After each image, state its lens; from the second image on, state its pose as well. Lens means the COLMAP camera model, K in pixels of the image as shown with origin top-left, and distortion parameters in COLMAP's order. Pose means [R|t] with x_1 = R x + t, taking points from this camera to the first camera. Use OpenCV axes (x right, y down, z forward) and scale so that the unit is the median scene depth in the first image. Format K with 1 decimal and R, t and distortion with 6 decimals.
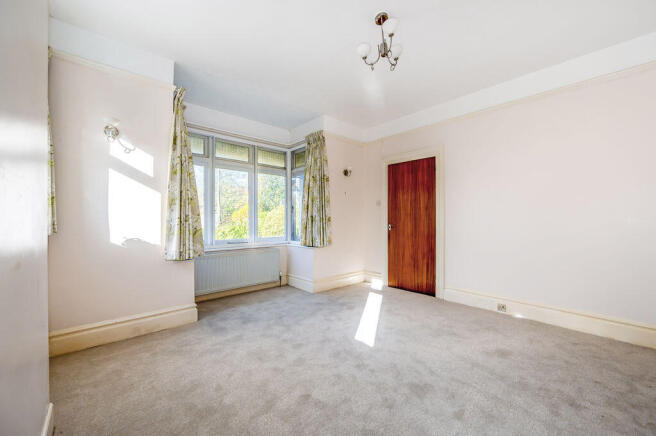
lens RADIAL K [[258.5, 0, 331.6], [0, 258.5, 220.6], [0, 0, 1]] dist [-0.001107, -0.000111]
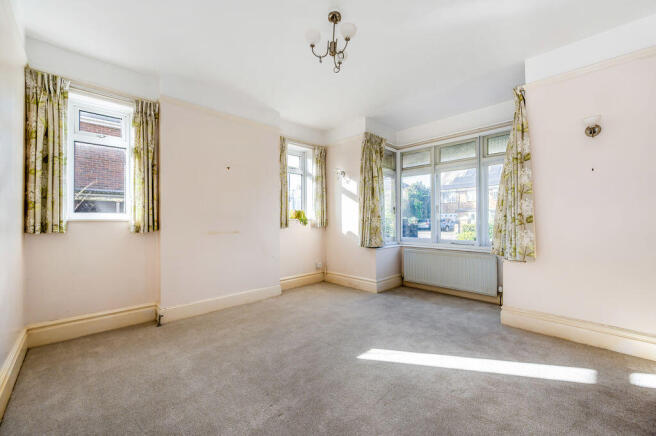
lens RADIAL K [[258.5, 0, 331.8], [0, 258.5, 218.8], [0, 0, 1]] dist [-0.001107, -0.000111]
pose [[0.053677, -0.009147, -0.998516, 0.656767], [-0.001287, 0.999957, -0.009230, -0.000014], [0.998558, 0.001780, 0.053663, 0.526029]]
